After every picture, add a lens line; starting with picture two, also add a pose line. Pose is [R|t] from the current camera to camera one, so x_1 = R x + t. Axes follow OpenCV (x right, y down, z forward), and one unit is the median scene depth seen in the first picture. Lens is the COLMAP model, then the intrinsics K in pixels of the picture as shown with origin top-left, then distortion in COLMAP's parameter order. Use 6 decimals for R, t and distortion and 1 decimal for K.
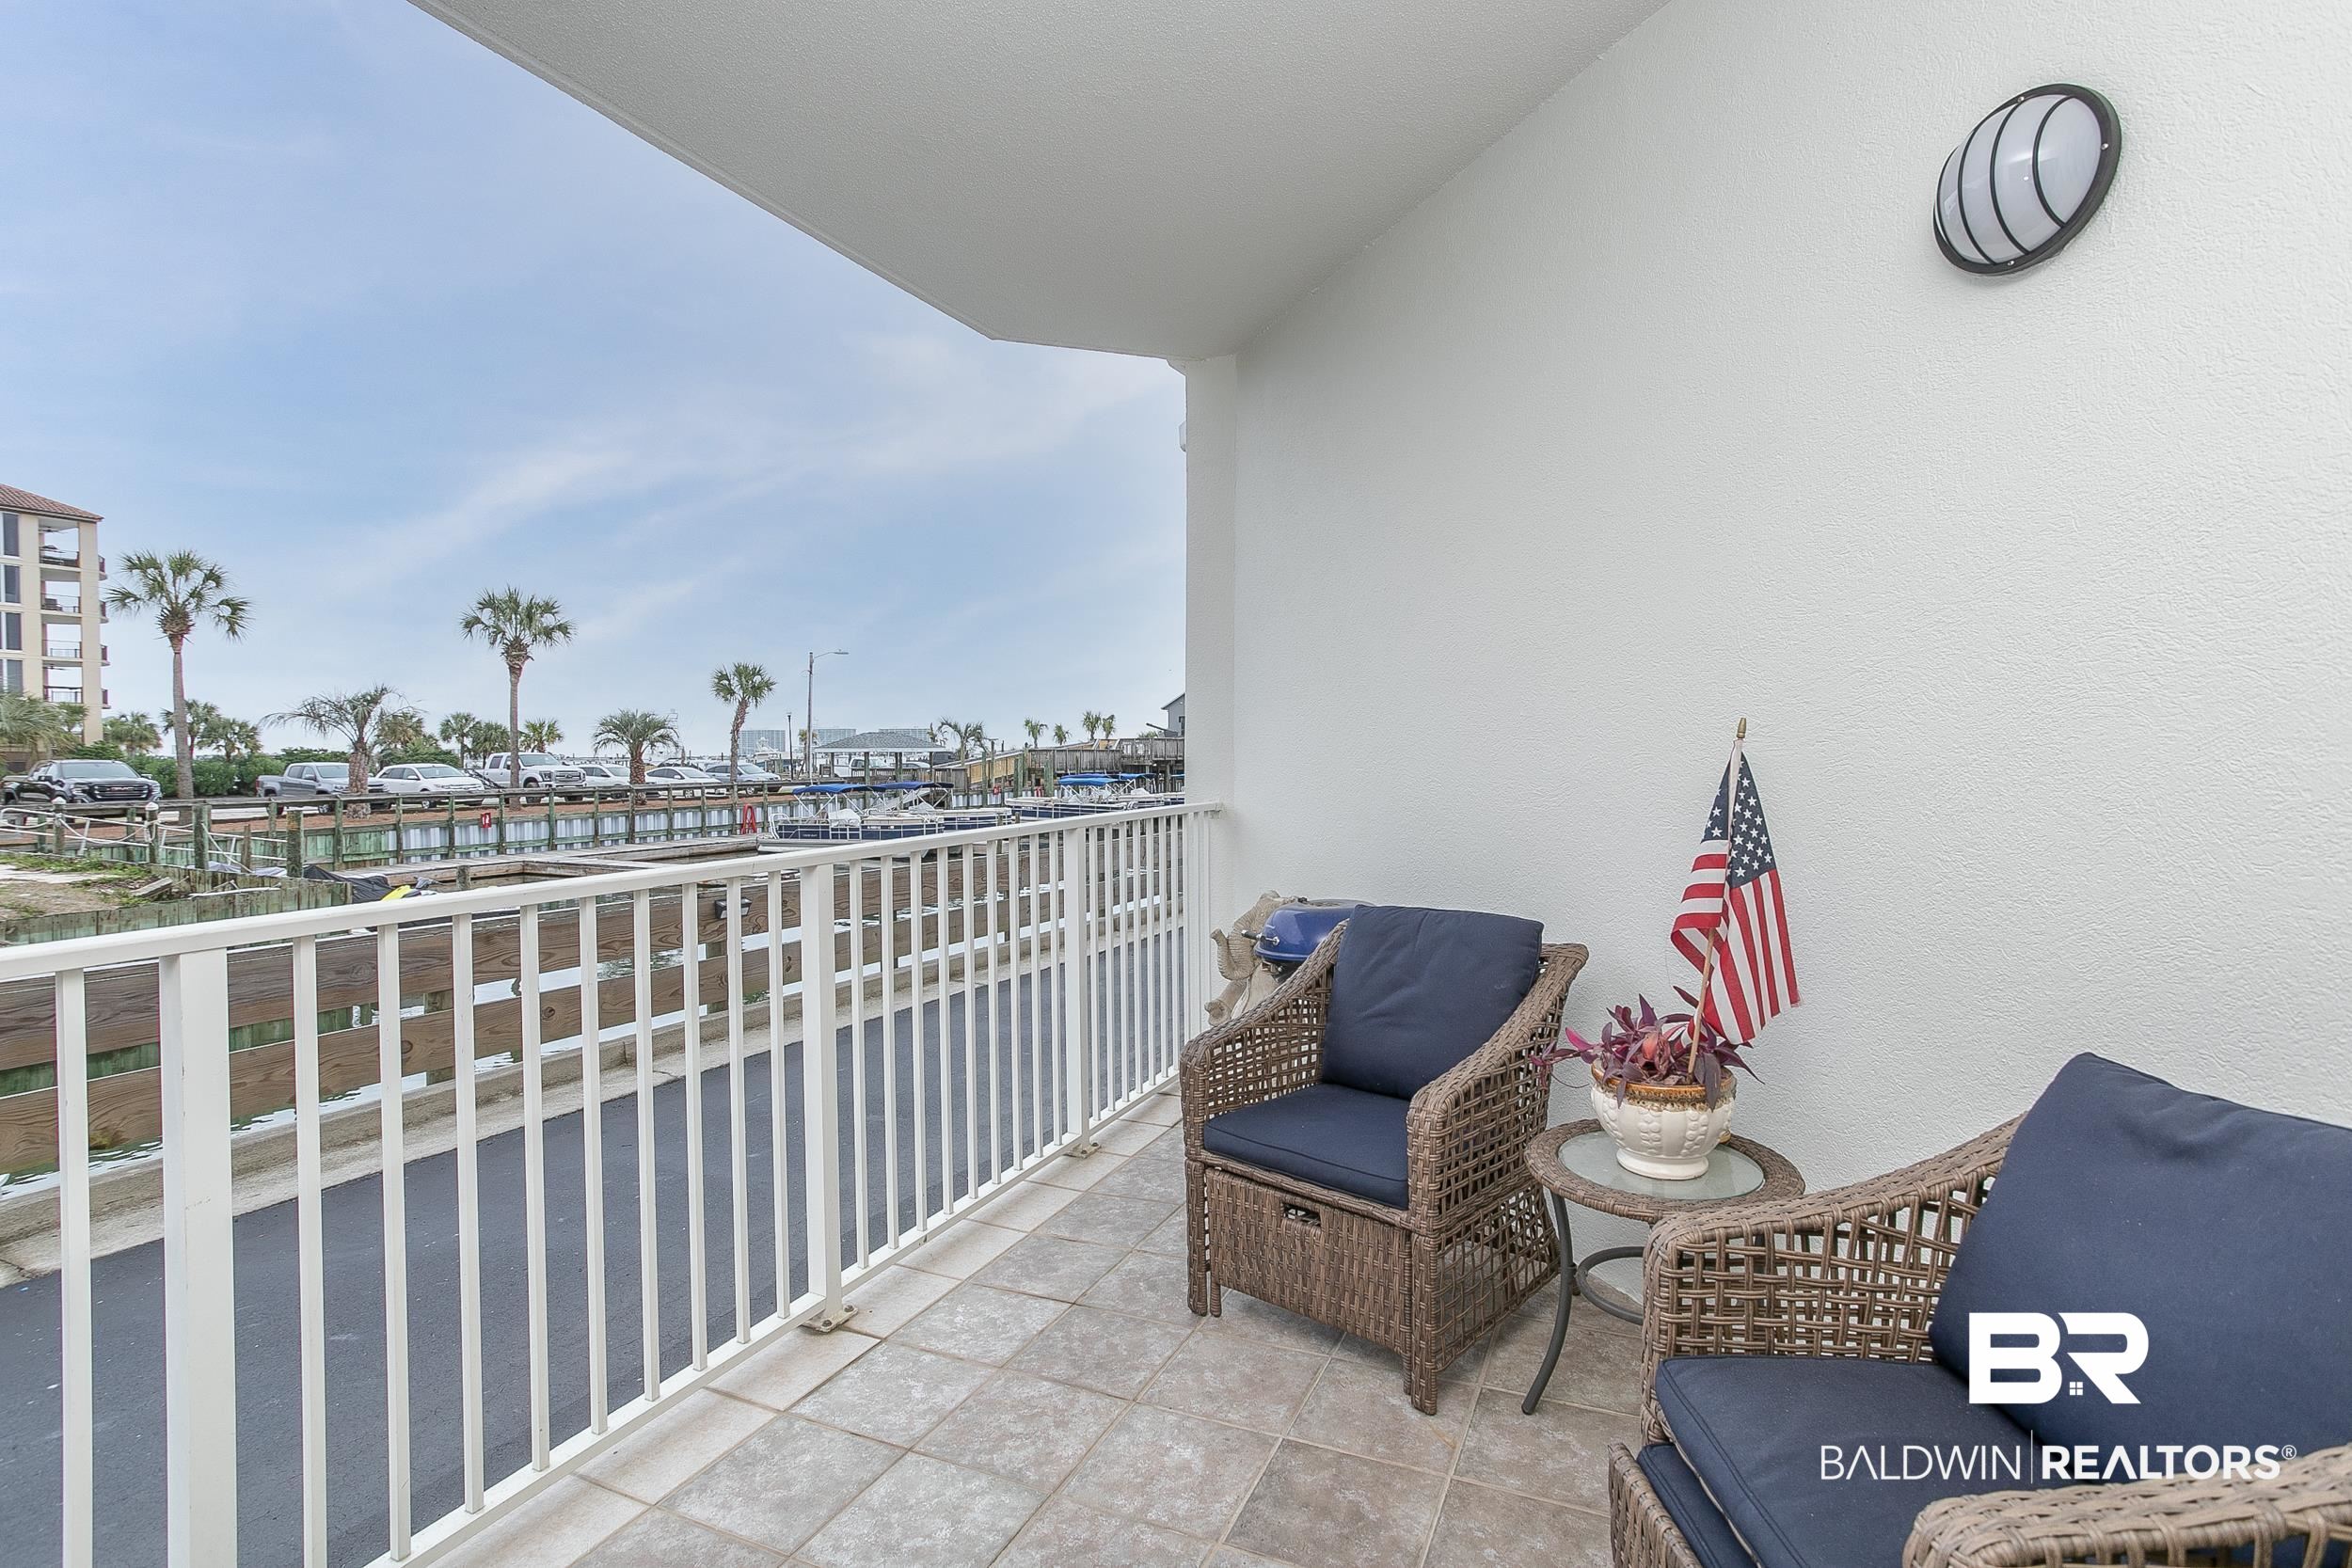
lens RADIAL K [[1149.0, 0, 1163.7], [0, 1149.0, 763.2], [0, 0, 1]] dist [-0.052042, 0.030635]
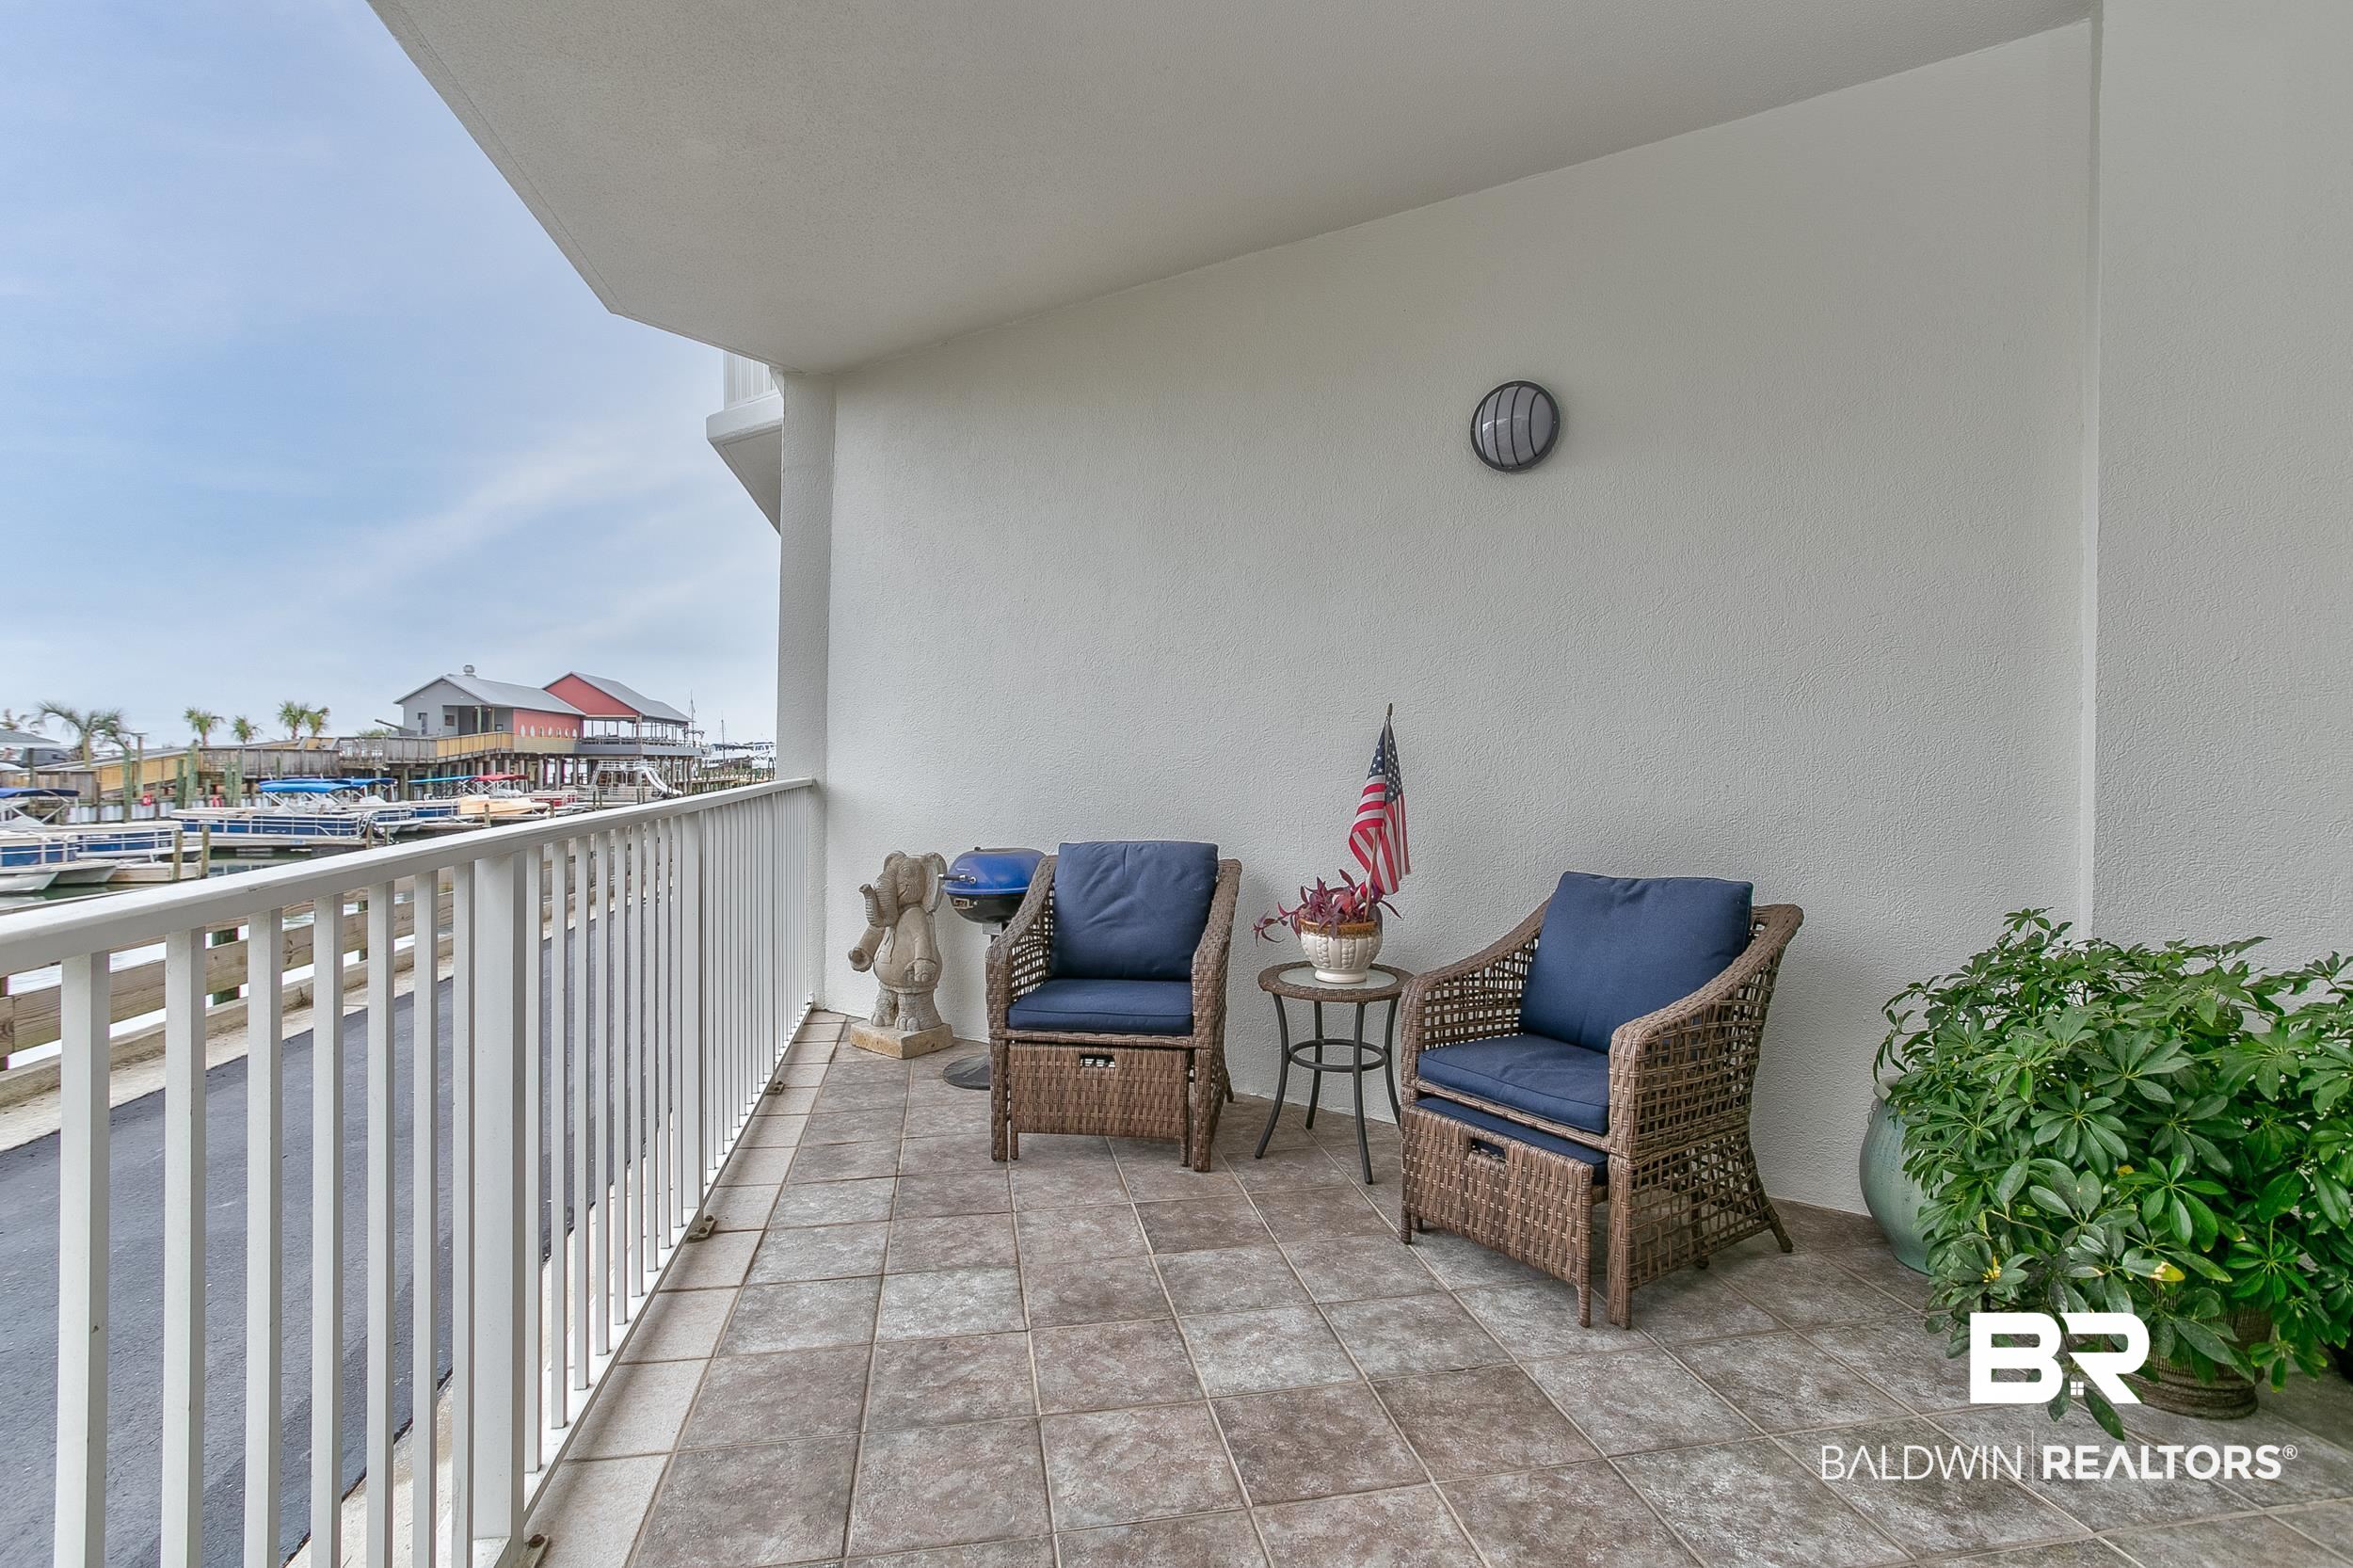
lens RADIAL K [[1149.6, 0, 1164.2], [0, 1149.6, 763.2], [0, 0, 1]] dist [-0.052042, 0.030635]
pose [[0.814365, 0.011888, 0.580232, -0.374867], [-0.006843, 0.999917, -0.010884, 0.034585], [-0.580313, 0.004893, 0.814379, -0.098484]]
